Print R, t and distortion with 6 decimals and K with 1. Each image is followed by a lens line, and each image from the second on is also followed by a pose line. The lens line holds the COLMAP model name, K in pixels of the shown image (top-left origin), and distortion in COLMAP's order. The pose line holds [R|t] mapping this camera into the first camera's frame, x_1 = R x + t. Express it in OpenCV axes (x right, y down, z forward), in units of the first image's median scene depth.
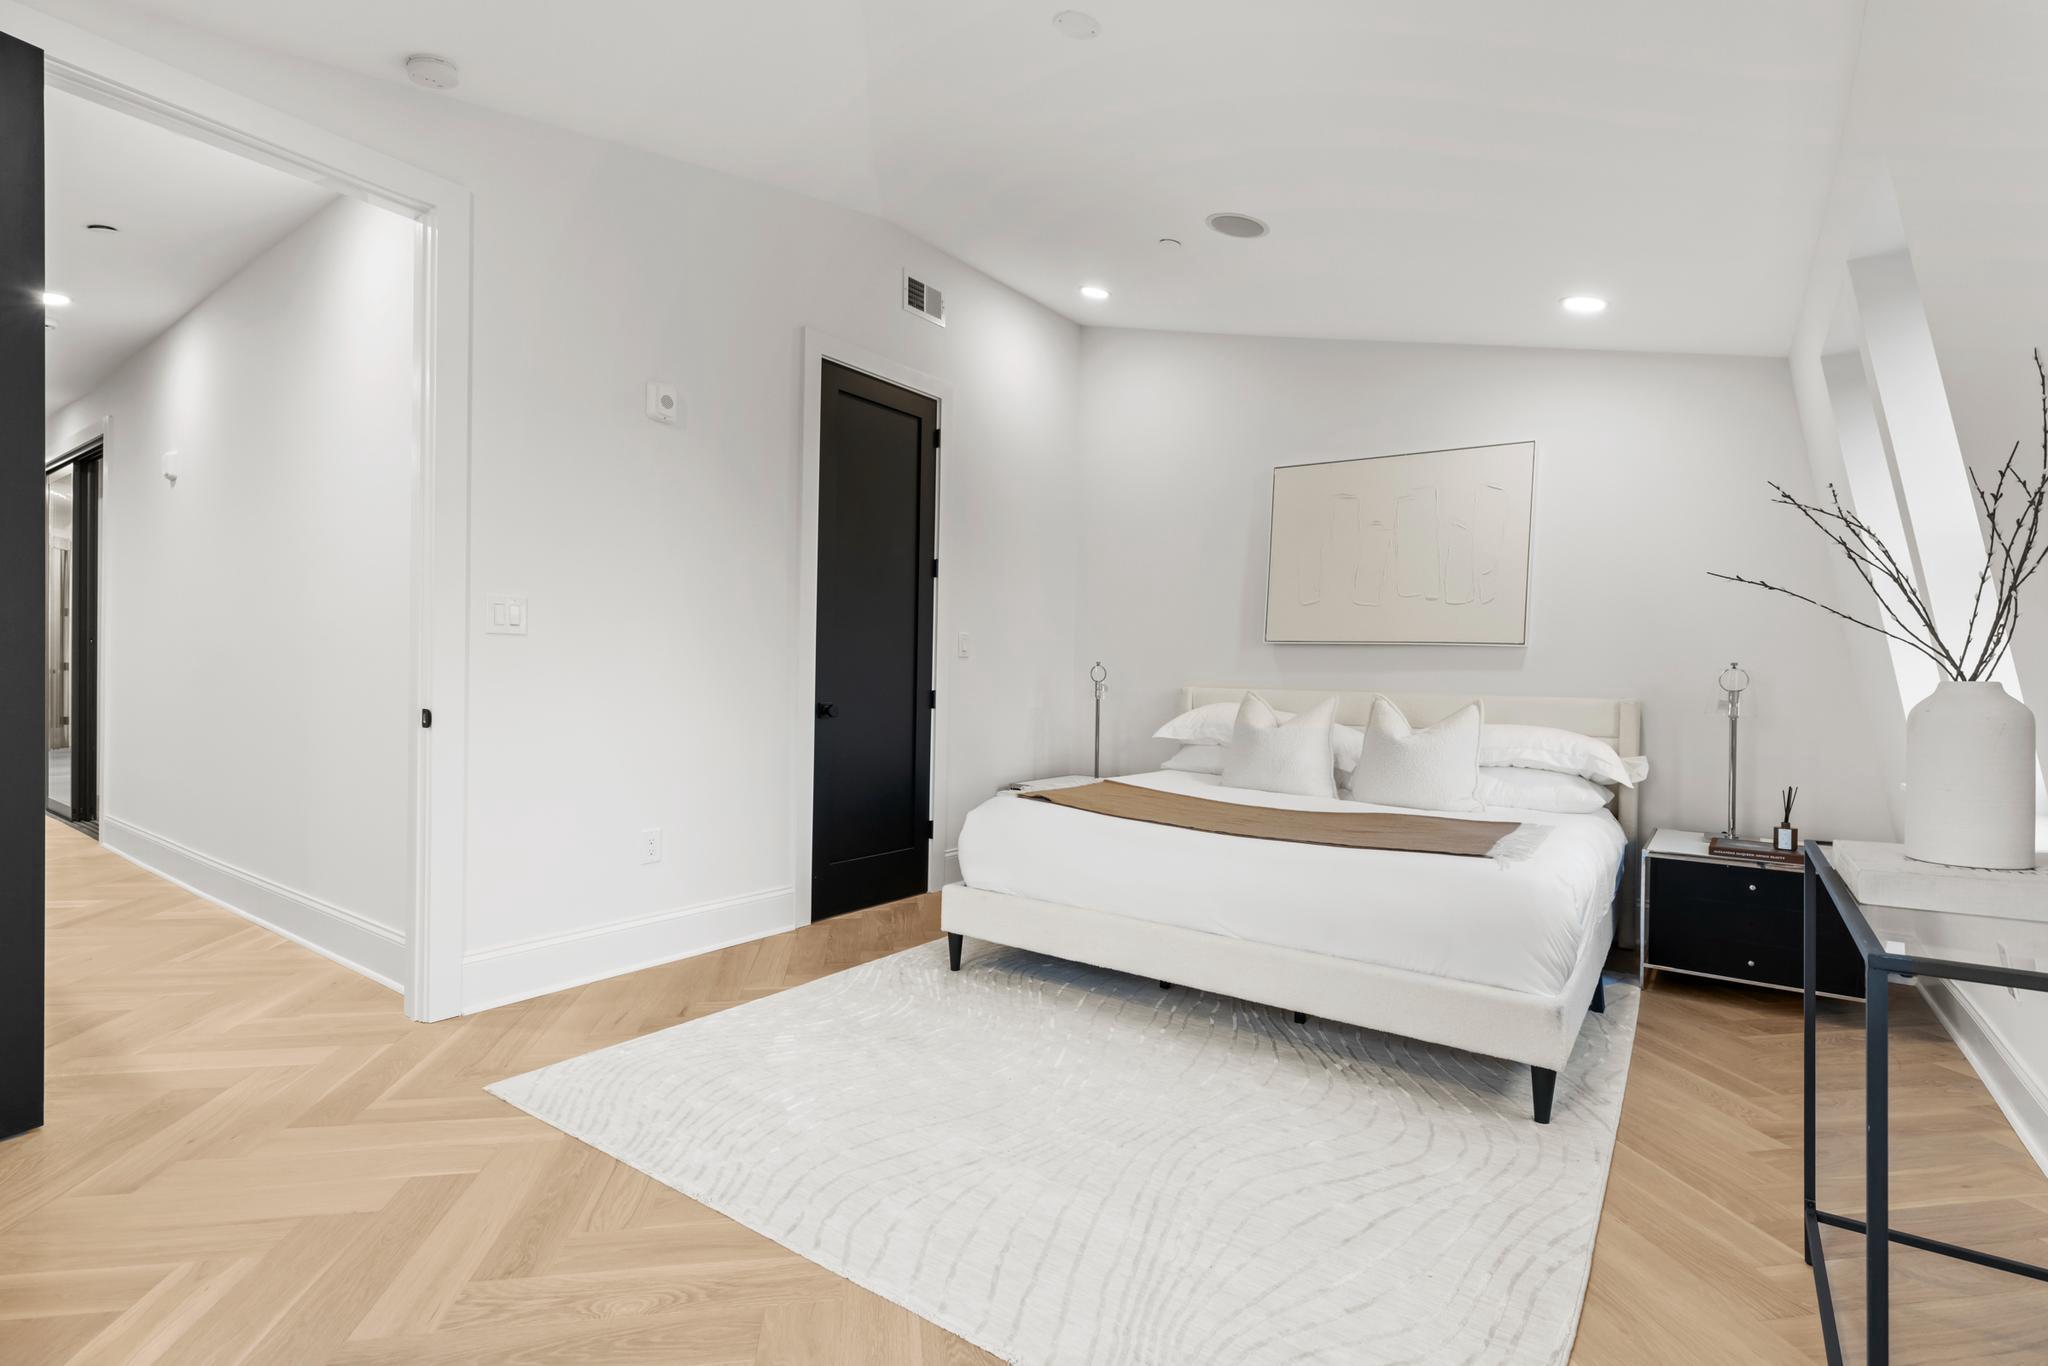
lens RADIAL K [[921.3, 0, 1026.7], [0, 921.3, 689.5], [0, 0, 1]] dist [0.004863, 0.001285]
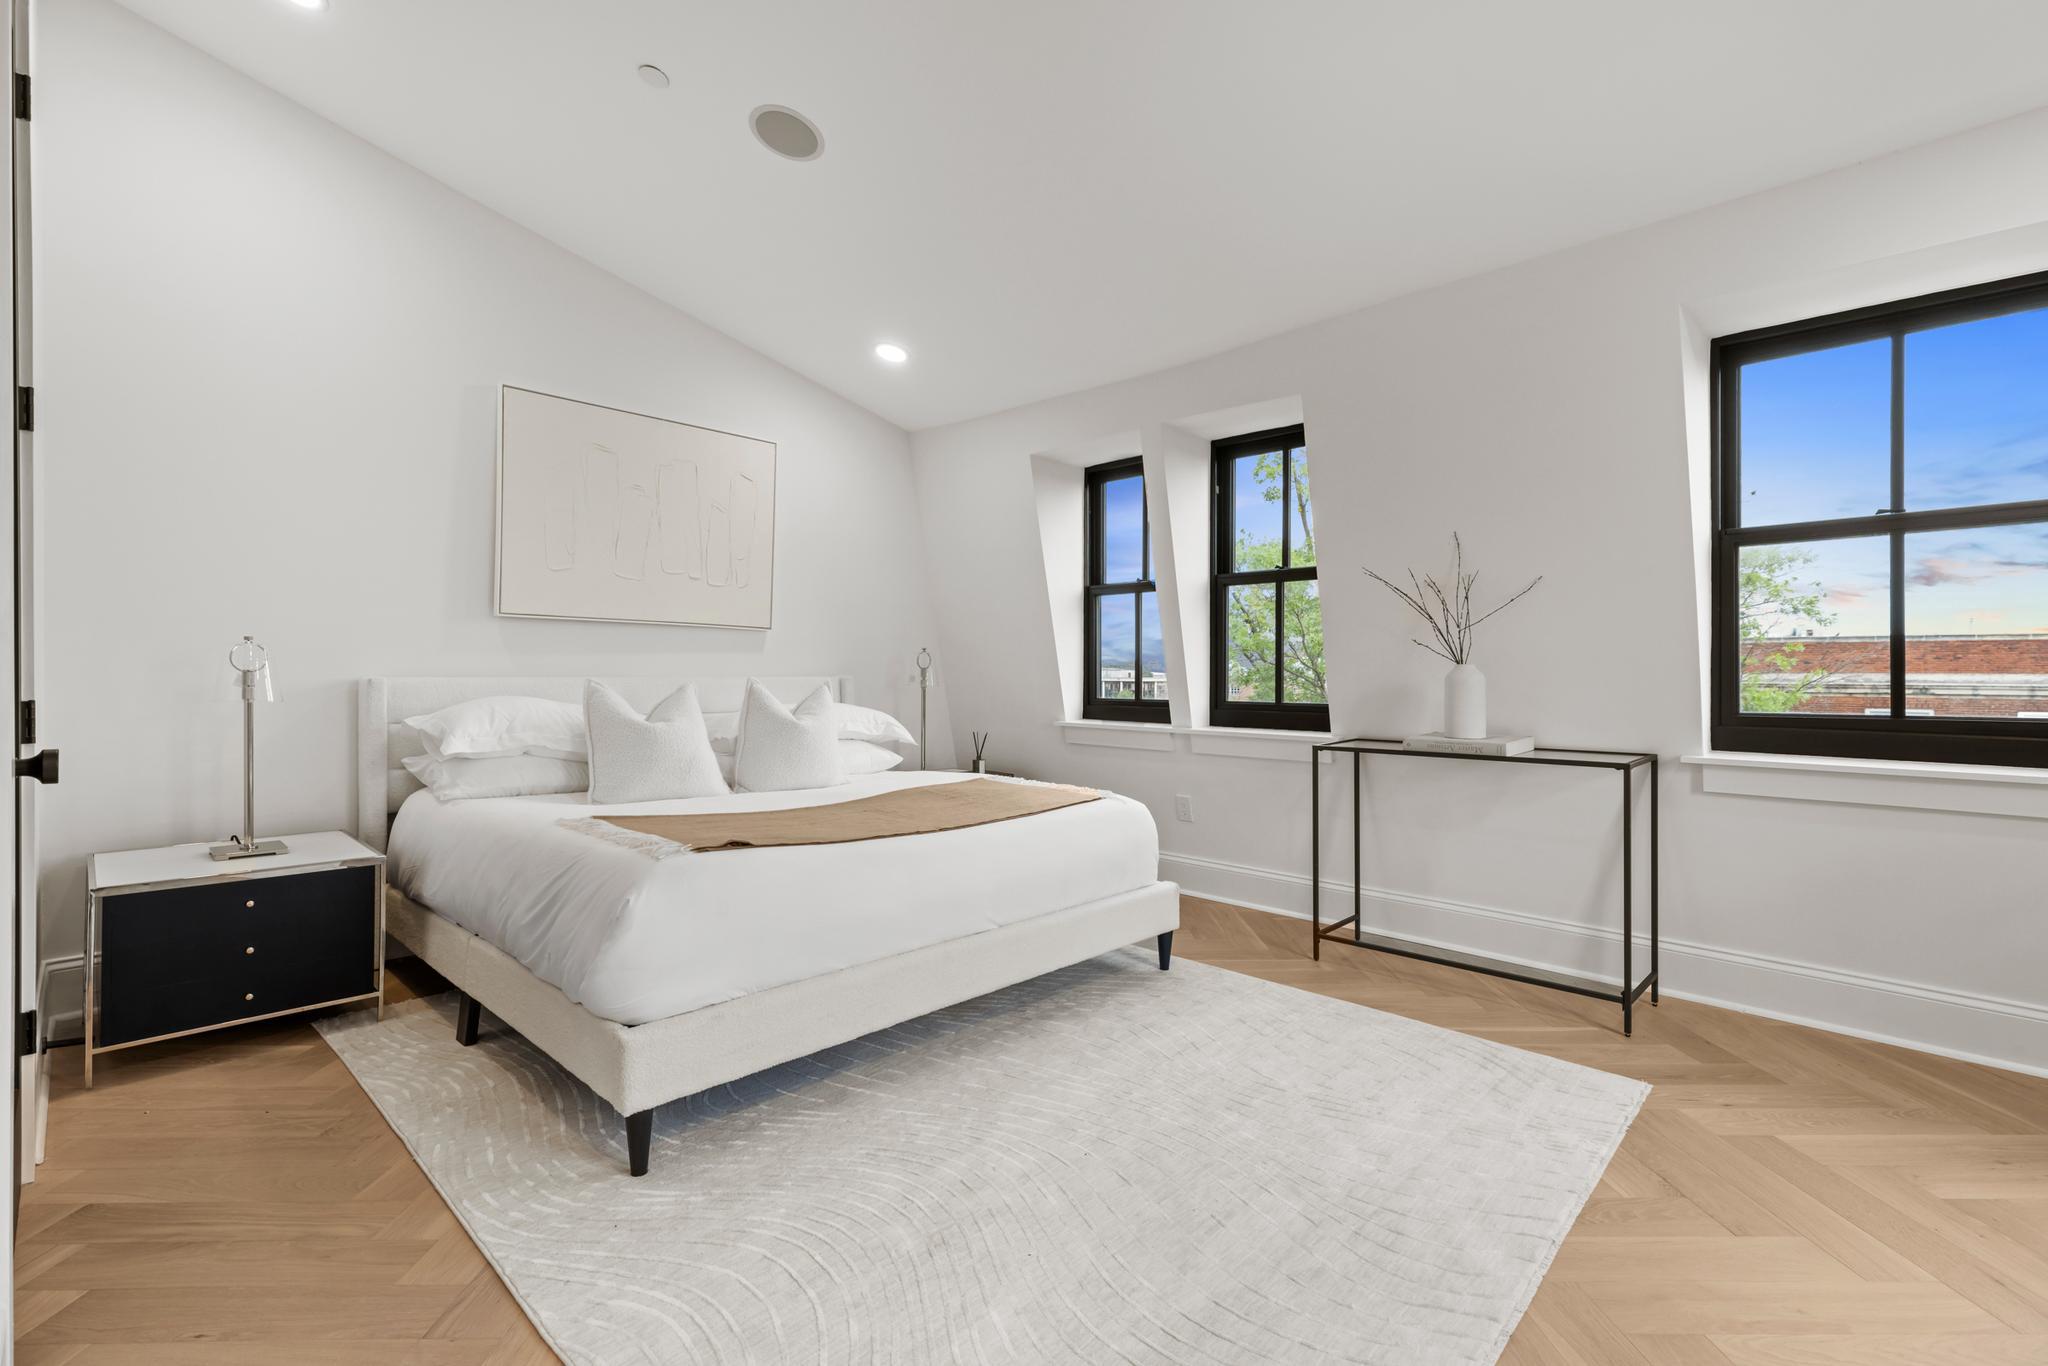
lens RADIAL K [[916.2, 0, 1012.4], [0, 916.2, 676.7], [0, 0, 1]] dist [0.004470, 0.000477]
pose [[0.172224, -0.025716, 0.984722, -0.551826], [0.014047, 0.999622, 0.023649, -0.016330], [-0.984958, 0.009760, 0.172520, 0.615980]]
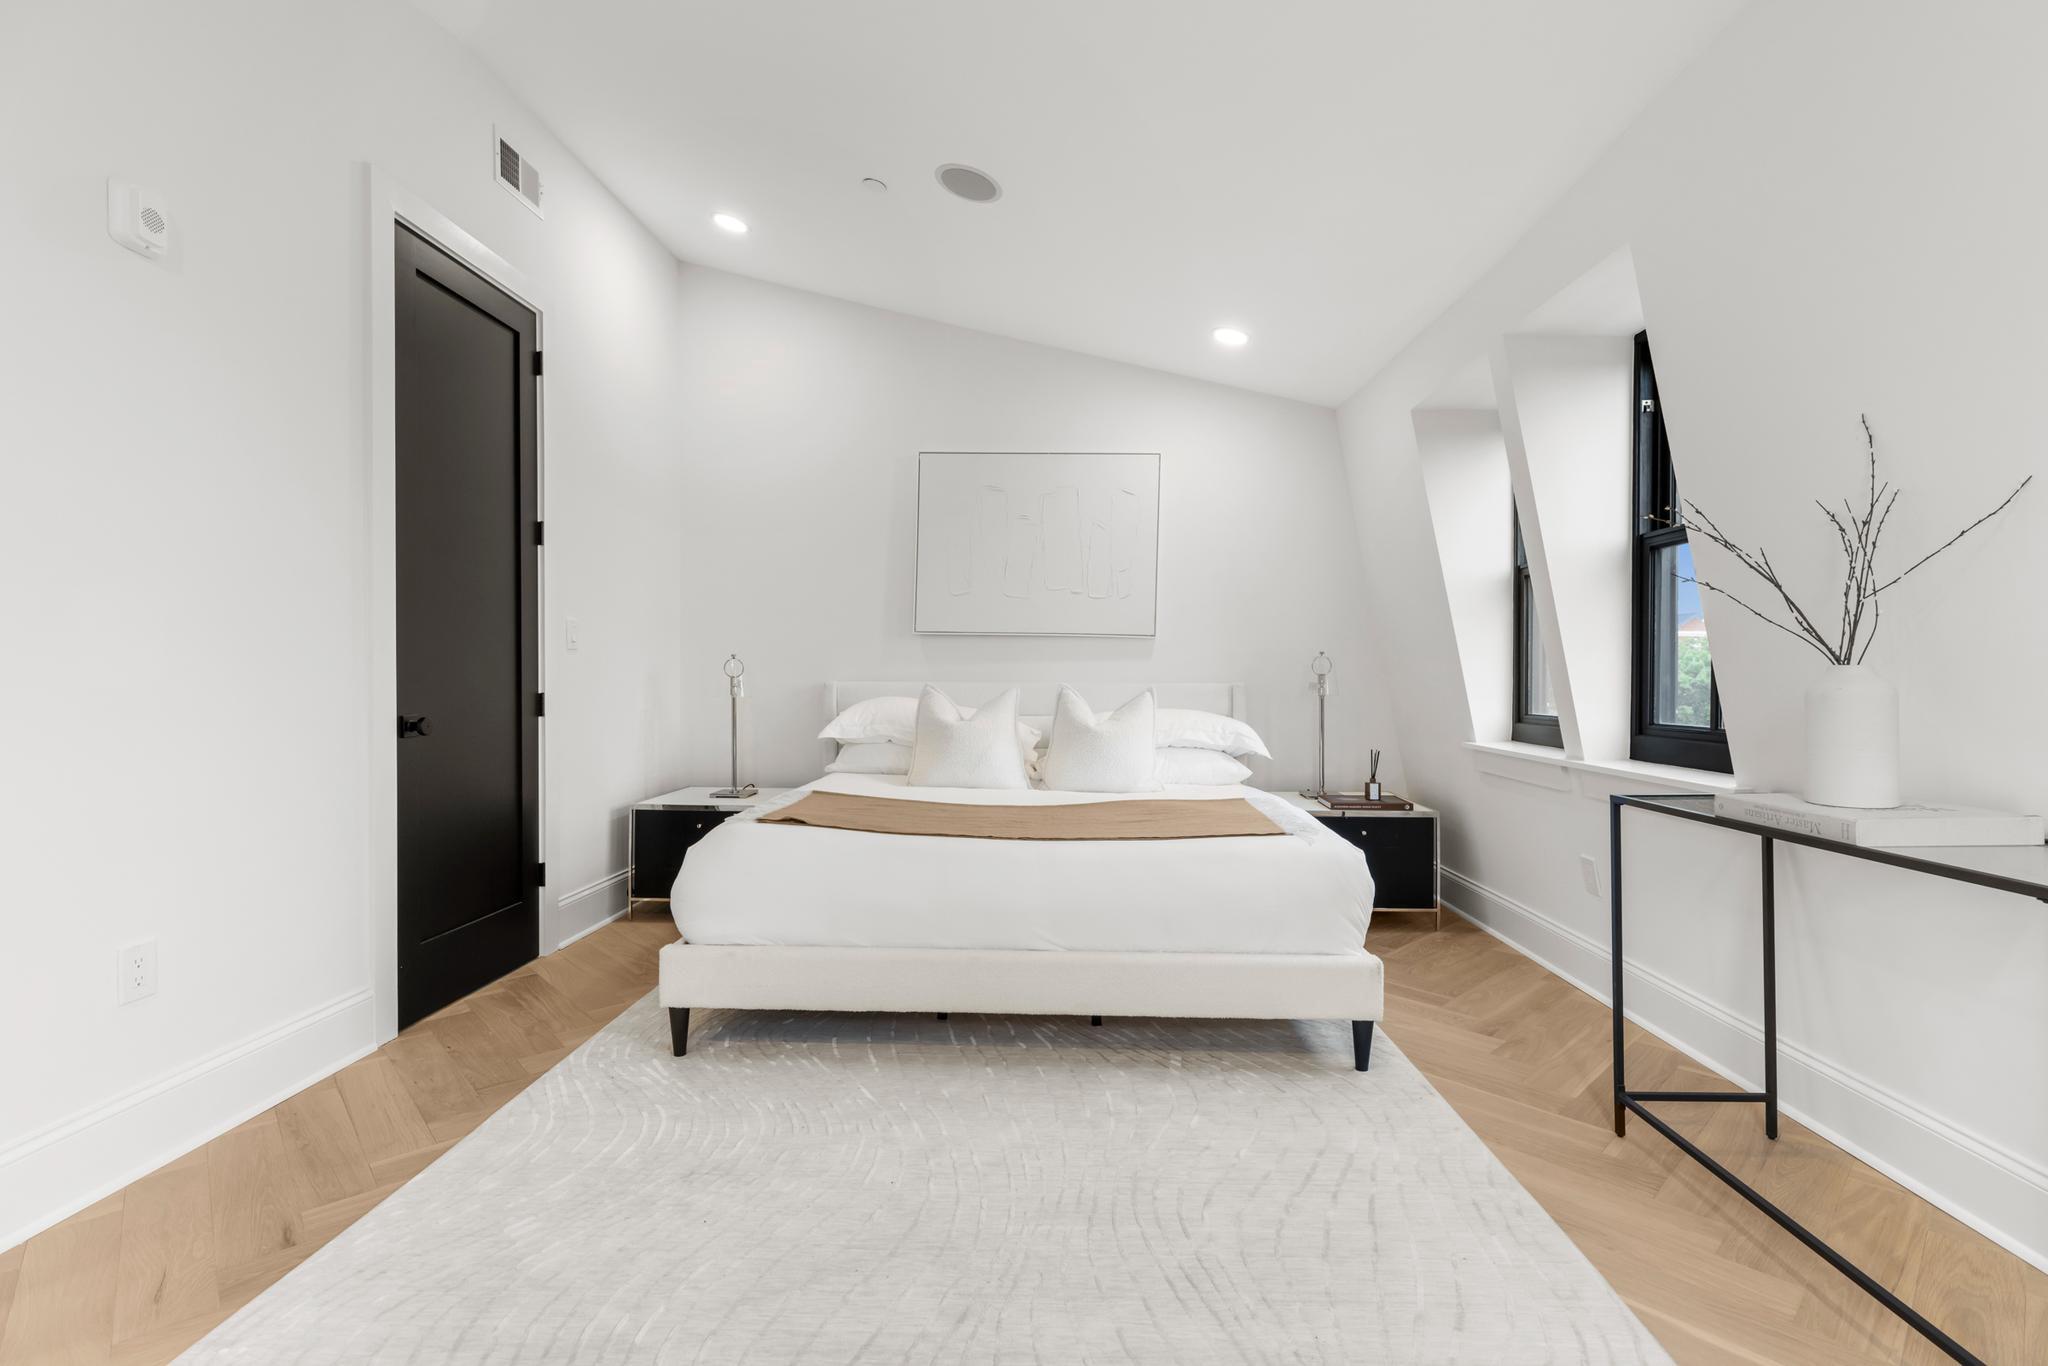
lens RADIAL K [[916.2, 0, 1013.0], [0, 916.2, 683.6], [0, 0, 1]] dist [0.004470, 0.000477]
pose [[0.843263, -0.022816, 0.537016, -0.229093], [0.021526, 0.999731, 0.008674, -0.005984], [-0.537069, 0.004246, 0.843527, 0.187385]]
